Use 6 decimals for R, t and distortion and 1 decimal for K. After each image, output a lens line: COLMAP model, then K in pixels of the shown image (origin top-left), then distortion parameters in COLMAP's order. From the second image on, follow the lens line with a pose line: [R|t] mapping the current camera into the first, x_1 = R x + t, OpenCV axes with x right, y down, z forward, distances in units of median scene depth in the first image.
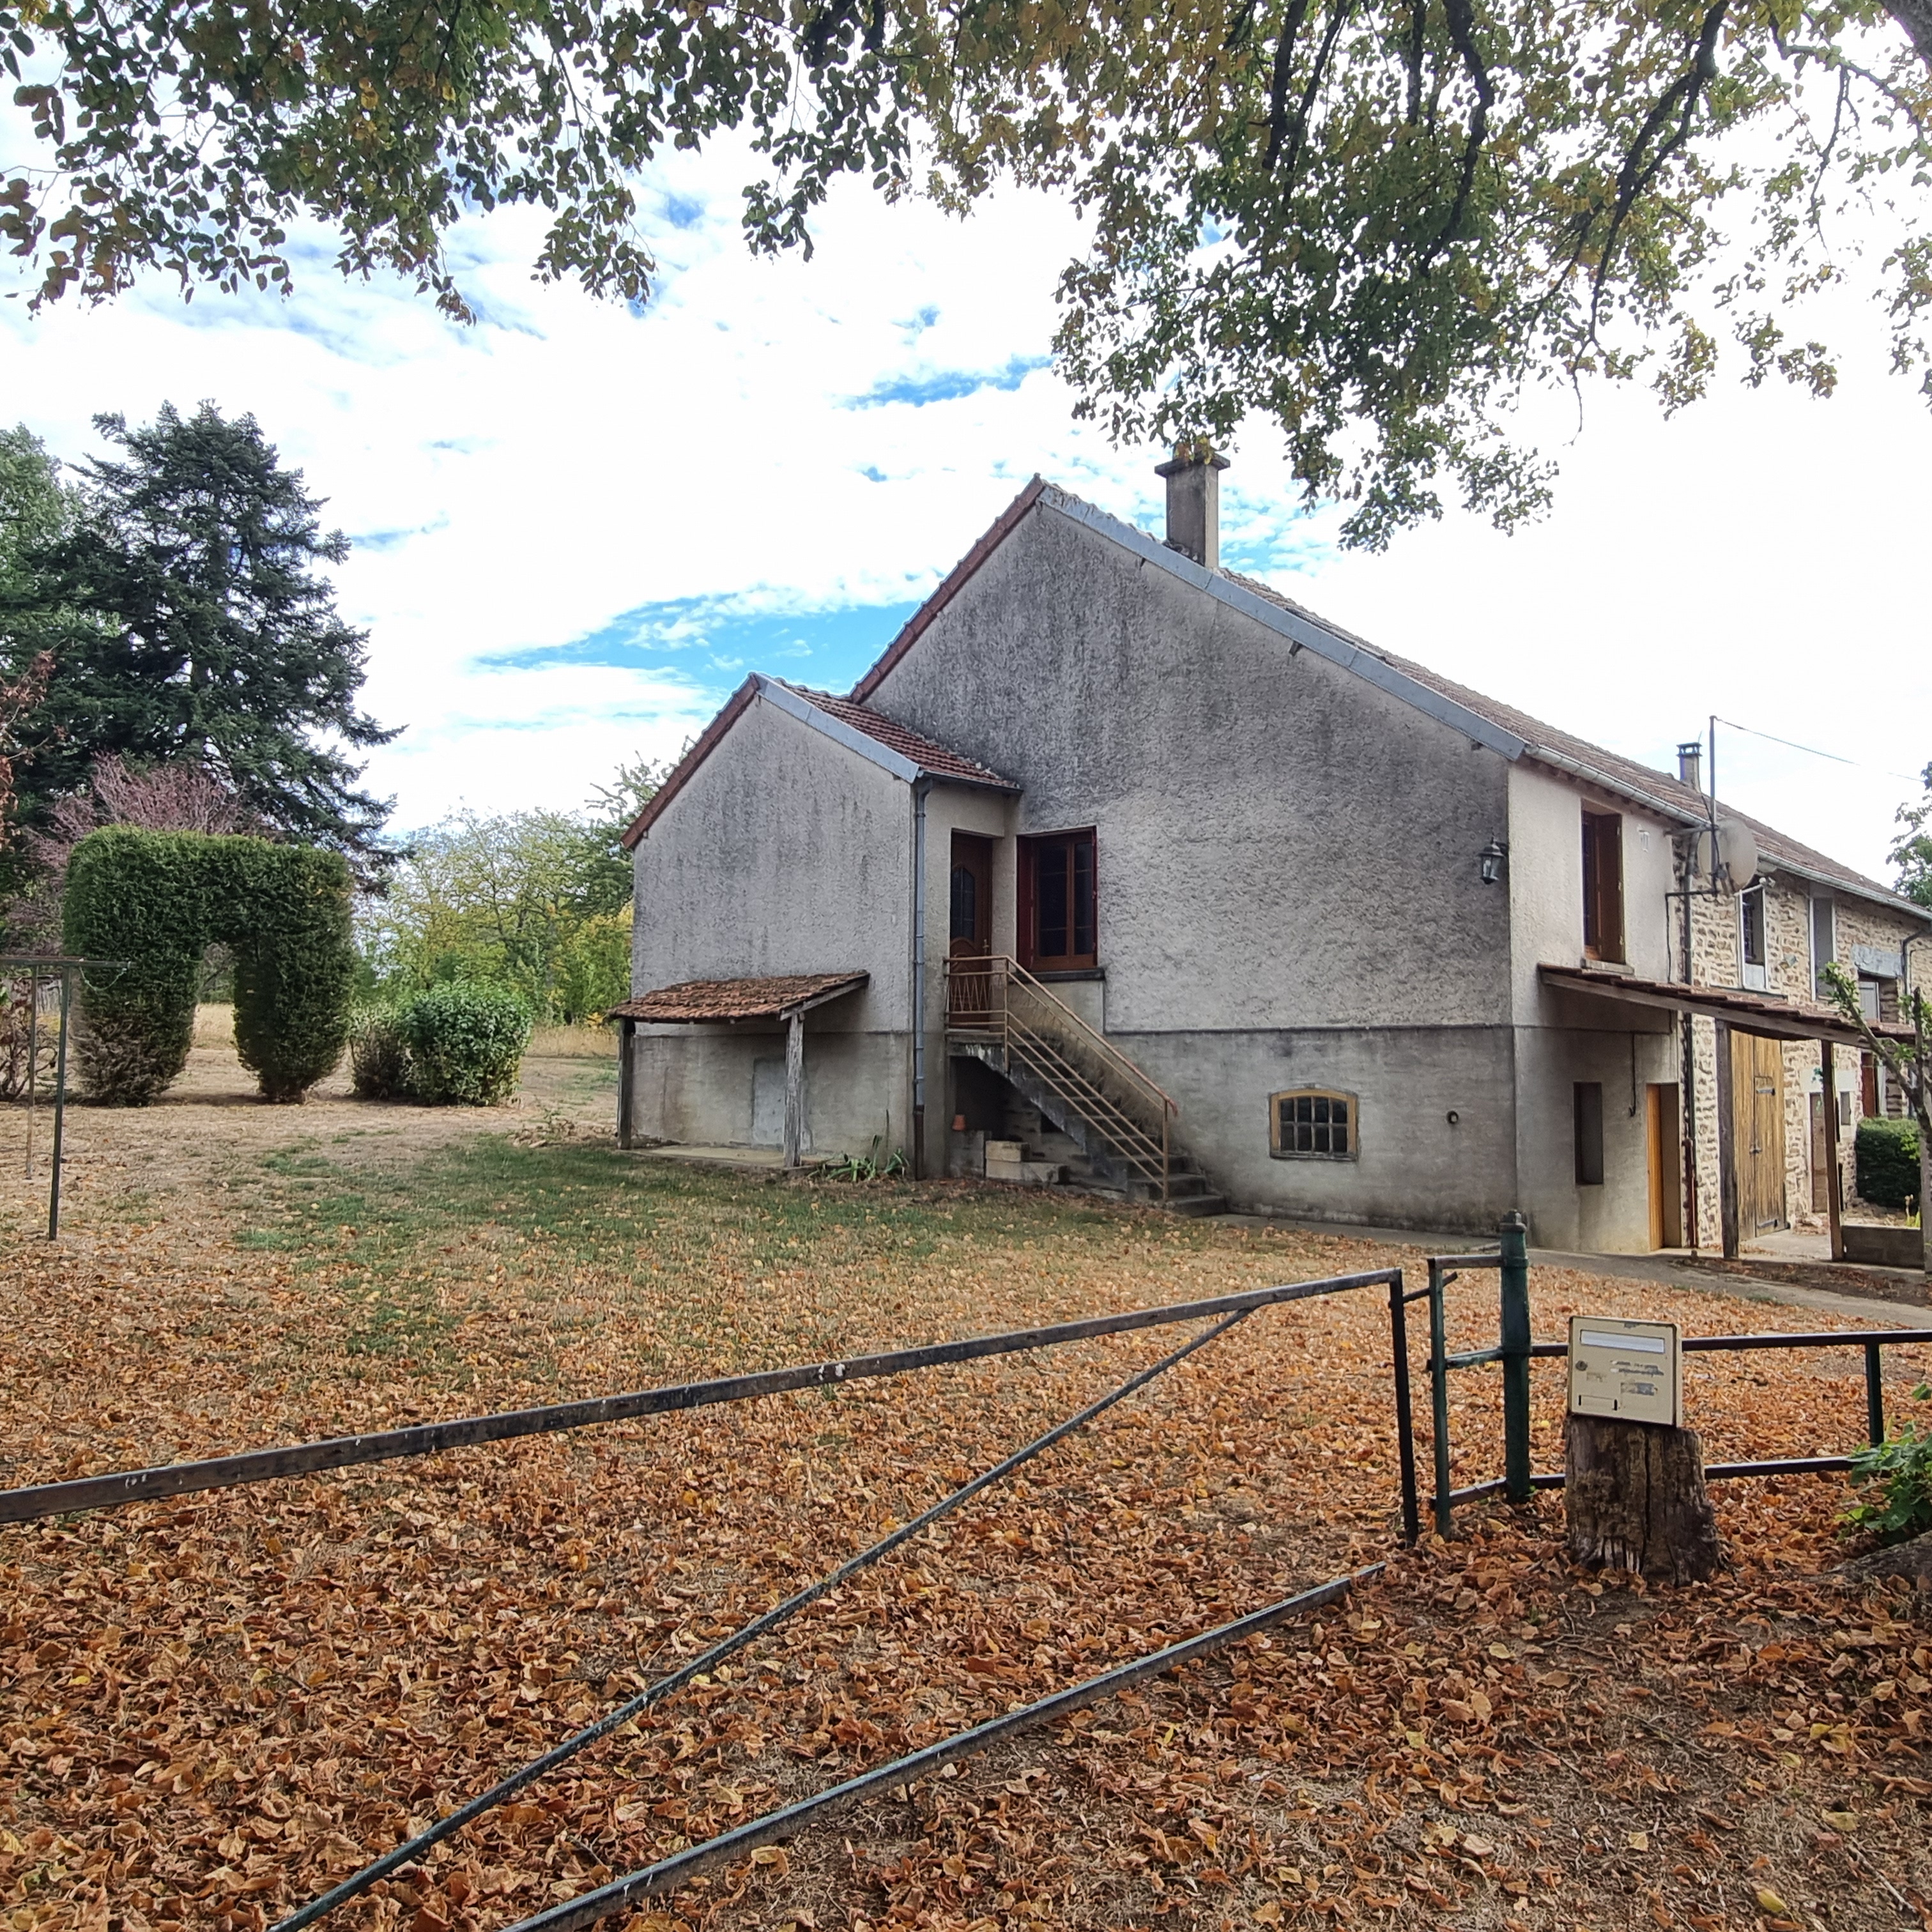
lens RADIAL K [[1615.1, 0, 968.3], [0, 1615.1, 990.6], [0, 0, 1]] dist [0.007792, -0.201837]
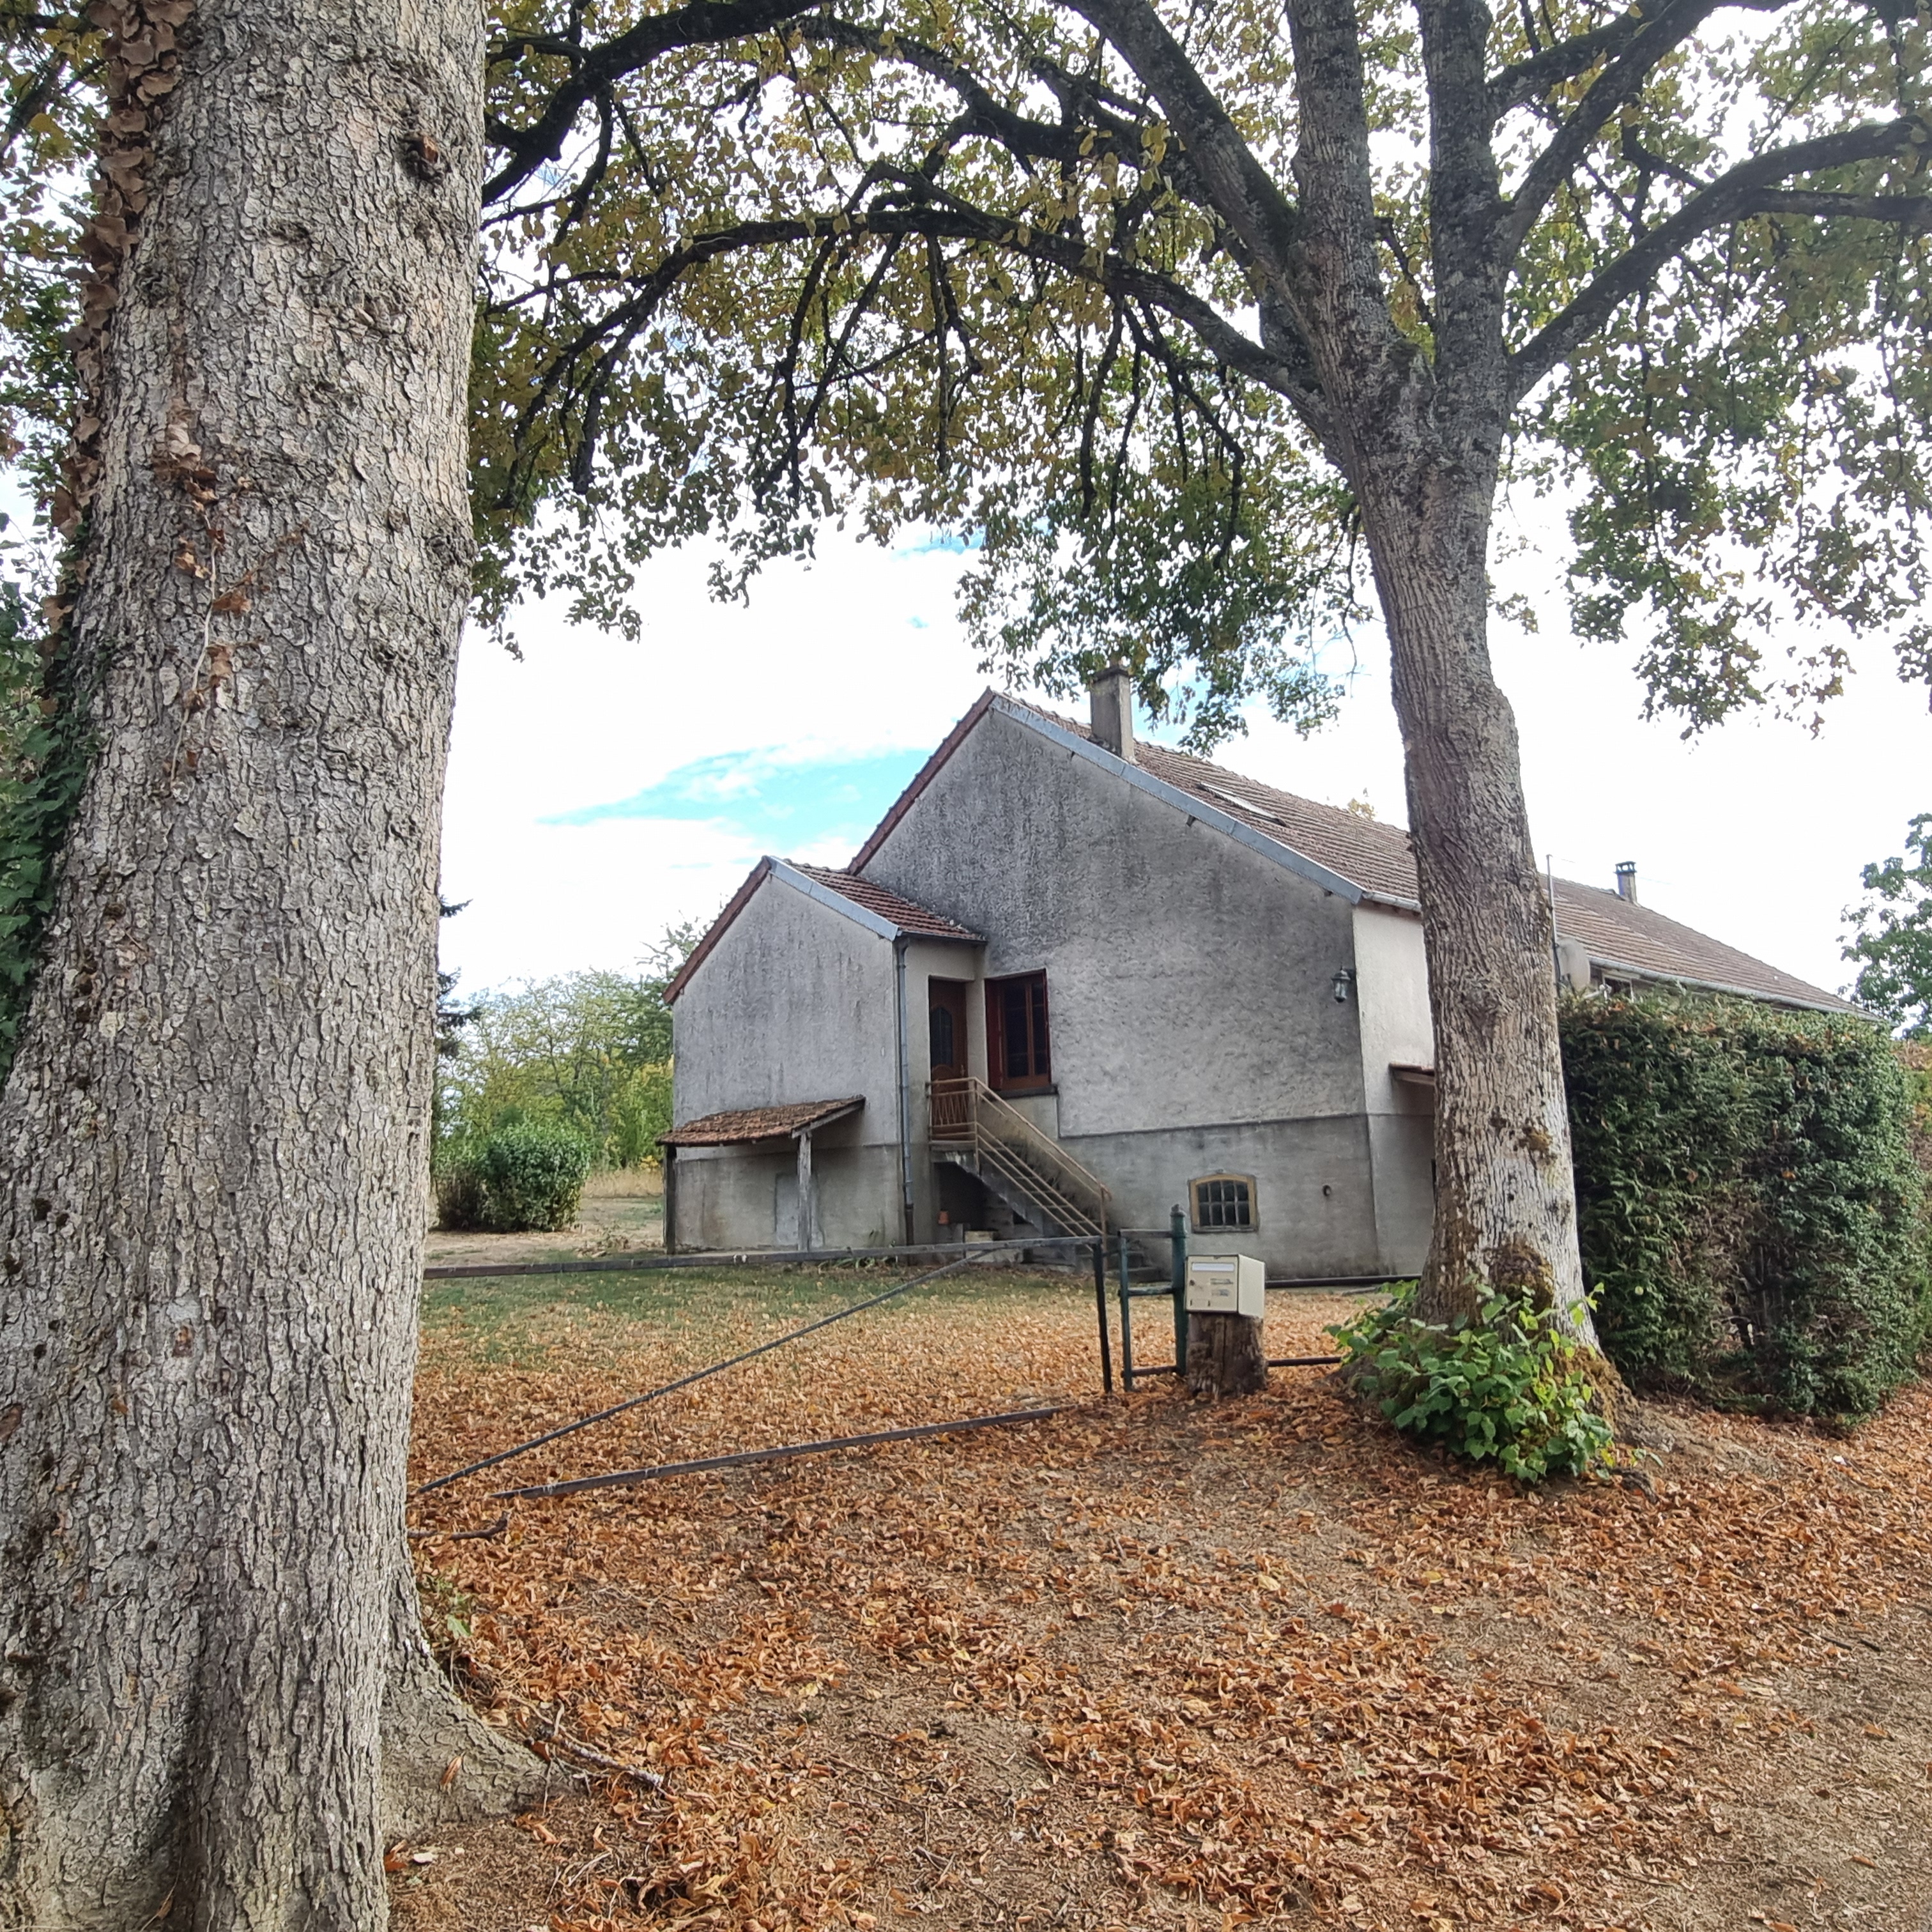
lens RADIAL K [[1615.1, 0, 968.3], [0, 1615.1, 990.6], [0, 0, 1]] dist [0.007792, -0.201837]
pose [[0.998496, -0.045748, -0.030214, 0.057636], [0.043055, 0.995496, -0.084465, 0.015338], [0.033942, 0.083037, 0.995968, -0.218459]]
